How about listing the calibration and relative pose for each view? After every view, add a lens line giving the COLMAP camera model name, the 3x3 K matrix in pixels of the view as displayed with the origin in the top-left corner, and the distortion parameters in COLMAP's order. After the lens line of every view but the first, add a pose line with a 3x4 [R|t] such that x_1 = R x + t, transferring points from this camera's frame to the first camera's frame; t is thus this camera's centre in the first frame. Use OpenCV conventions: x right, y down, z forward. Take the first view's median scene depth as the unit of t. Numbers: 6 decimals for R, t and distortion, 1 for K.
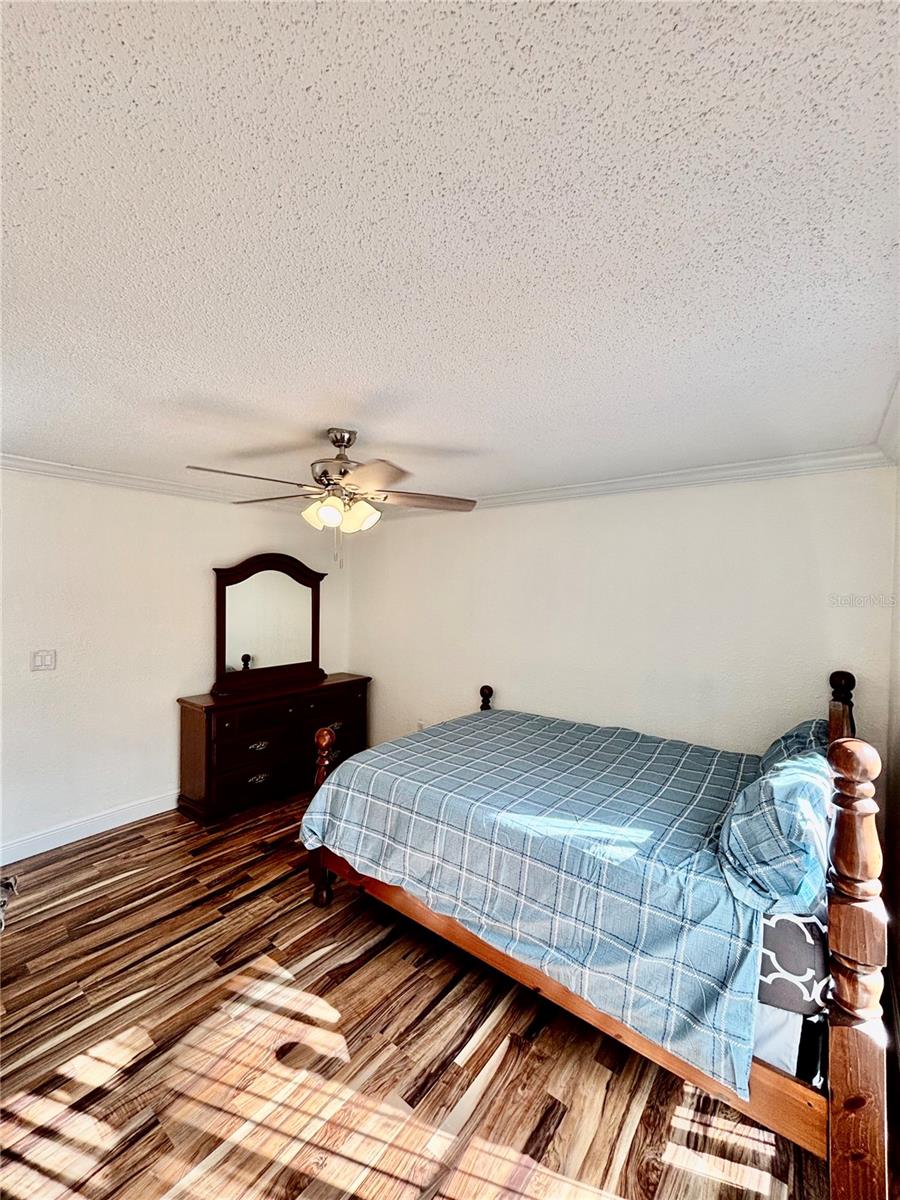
lens RADIAL K [[485.2, 0, 454.7], [0, 485.2, 601.3], [0, 0, 1]] dist [-0.009084, 0.001322]
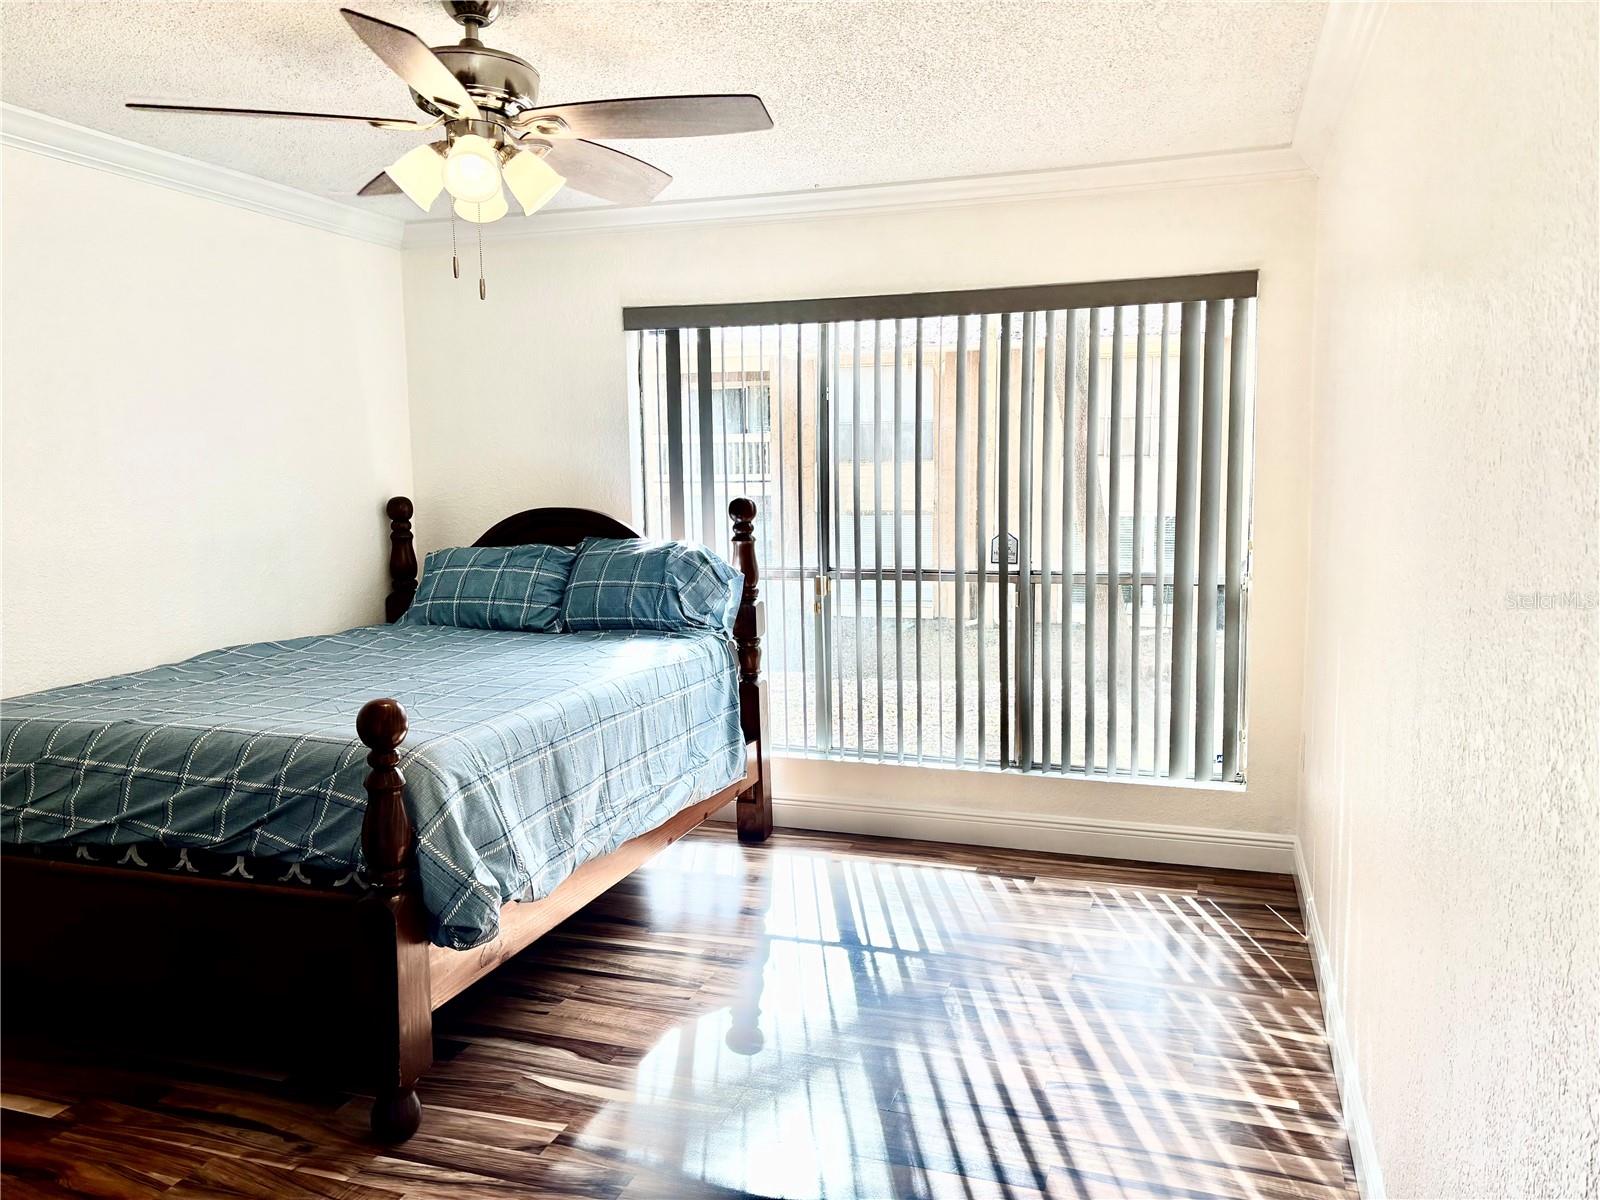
lens RADIAL K [[1224.9, 0, 791.9], [0, 1224.9, 594.8], [0, 0, 1]] dist [0.025799, 0.005376]
pose [[-0.330028, -0.109773, 0.937567, -1.365207], [0.025518, 0.991815, 0.125107, 0.066186], [-0.943626, 0.065214, -0.324526, 1.051163]]
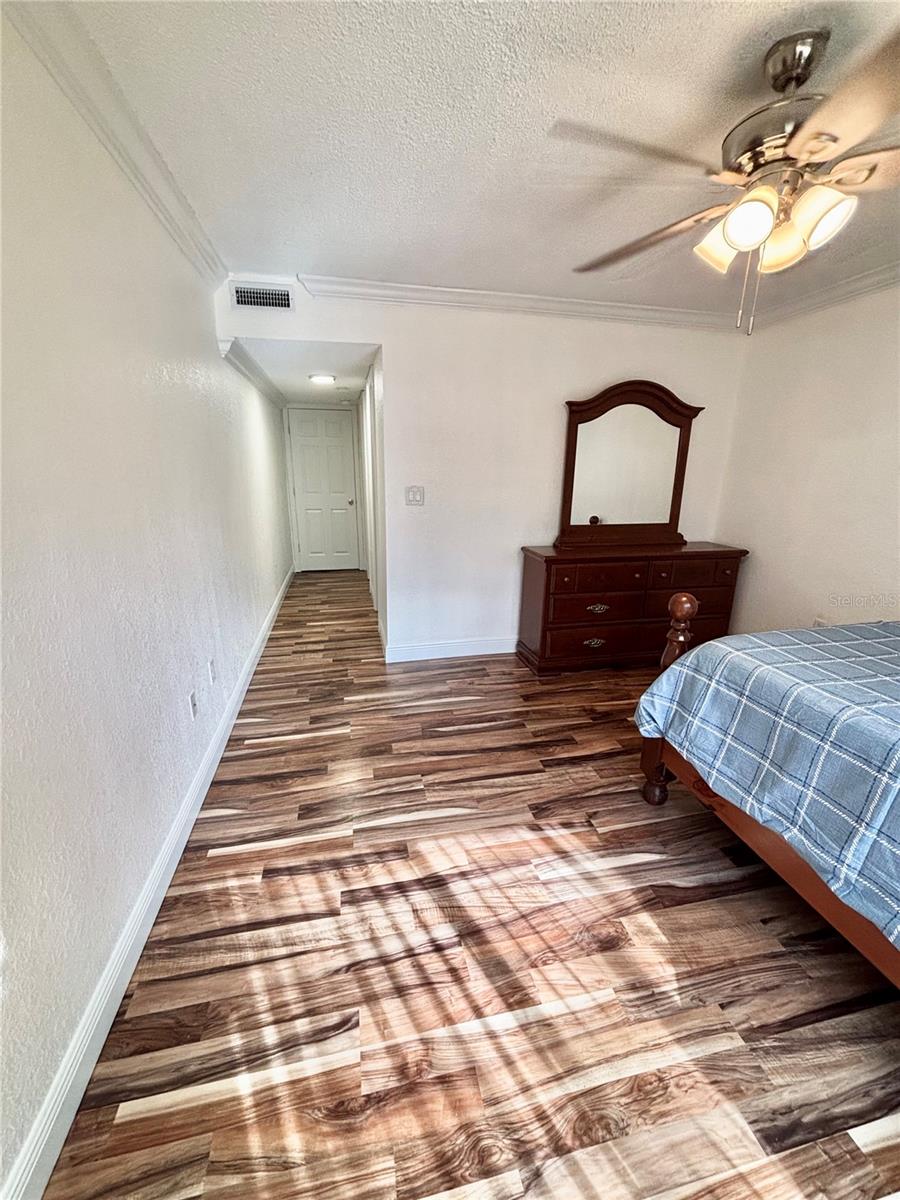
lens RADIAL K [[485.2, 0, 449.9], [0, 485.2, 597.1], [0, 0, 1]] dist [-0.009084, 0.001322]
pose [[0.765604, 0.164685, -0.621876, -0.087772], [-0.016012, 0.971257, 0.237496, 0.103151], [0.643113, -0.171870, 0.746235, 0.232285]]
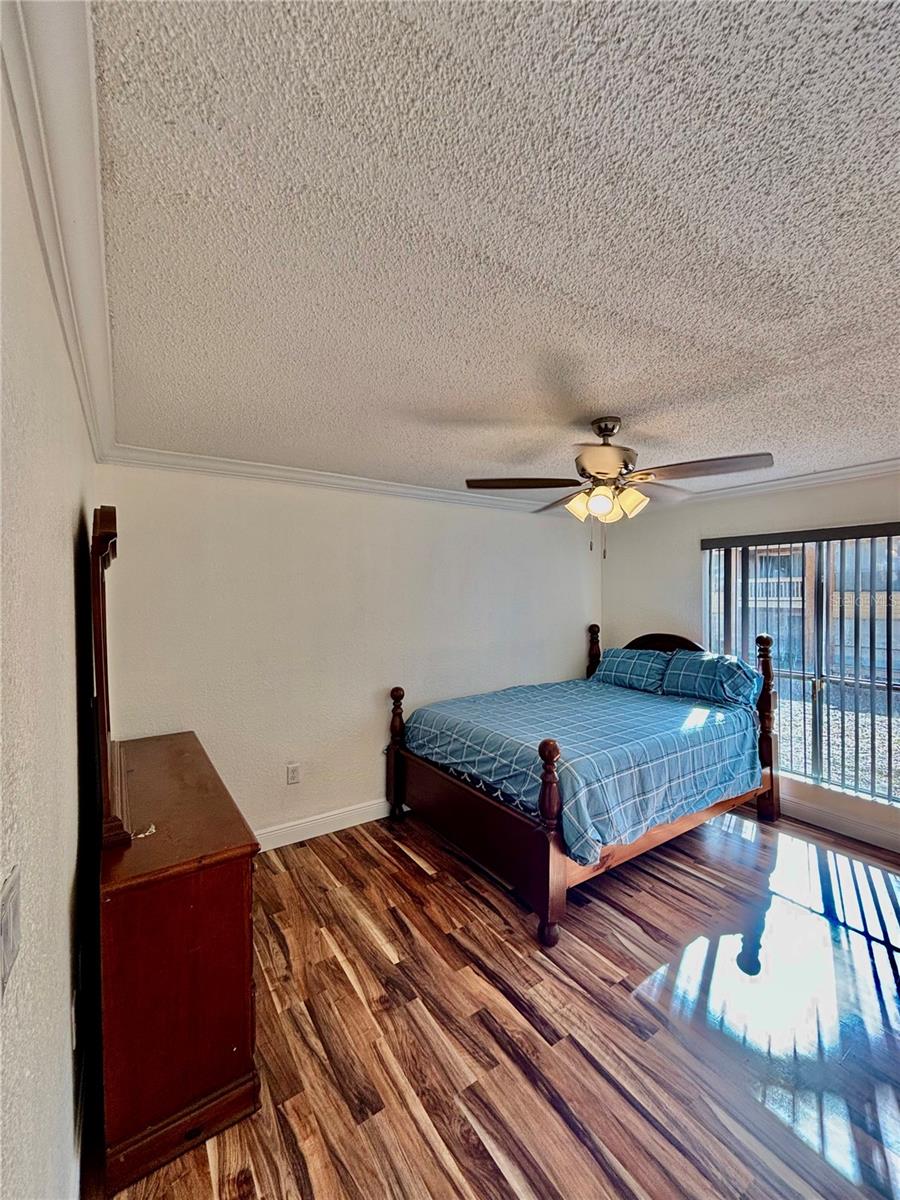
lens RADIAL K [[485.2, 0, 444.9], [0, 485.2, 598.8], [0, 0, 1]] dist [-0.009084, 0.001322]
pose [[0.321517, -0.031161, 0.946391, -1.203885], [0.034308, 0.999186, 0.021244, -0.018123], [-0.946282, 0.025638, 0.322324, 0.930774]]
